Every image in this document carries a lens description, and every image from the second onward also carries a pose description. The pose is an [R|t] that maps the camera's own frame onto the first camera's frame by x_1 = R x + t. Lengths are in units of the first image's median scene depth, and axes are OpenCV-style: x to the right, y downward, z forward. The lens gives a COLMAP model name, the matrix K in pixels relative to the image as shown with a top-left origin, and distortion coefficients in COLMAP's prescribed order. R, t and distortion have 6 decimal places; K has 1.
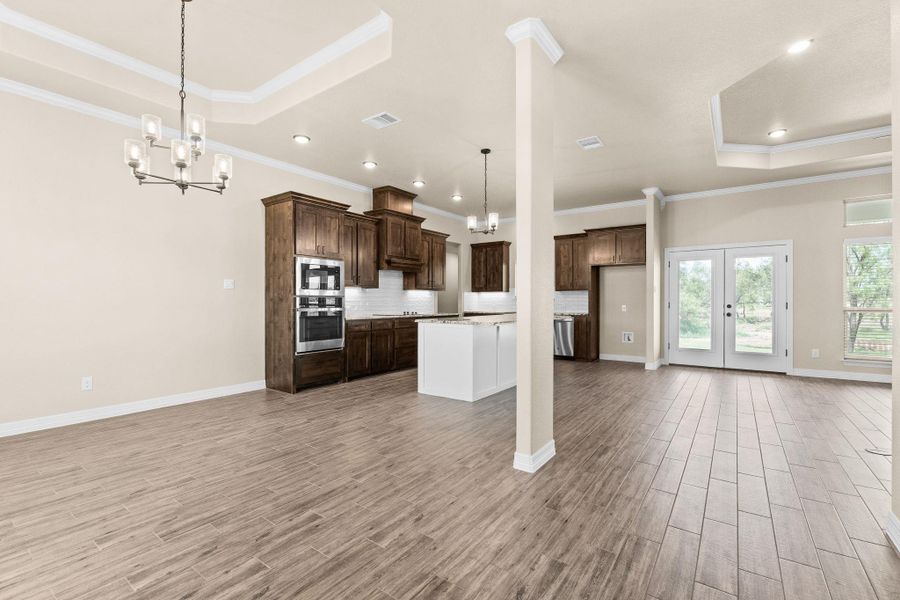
lens RADIAL K [[392.7, 0, 436.6], [0, 392.7, 302.5], [0, 0, 1]] dist [-0.012004, 0.000811]
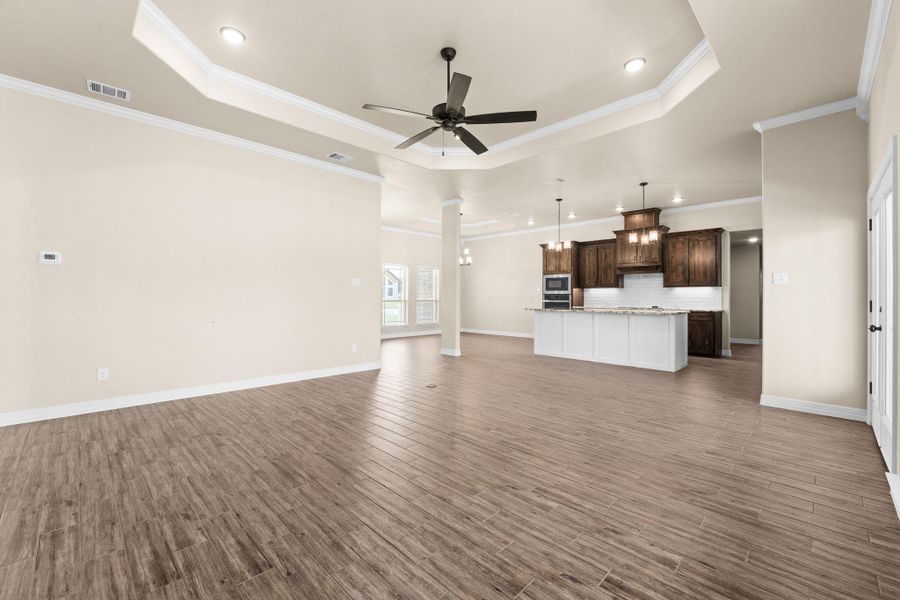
lens RADIAL K [[383.6, 0, 445.9], [0, 383.6, 293.9], [0, 0, 1]] dist [-0.002067, -0.001827]
pose [[-0.145843, -0.006248, -0.989288, 1.329044], [-0.008552, 0.999951, -0.005054, -0.002429], [0.989271, 0.007724, -0.145889, 0.612821]]
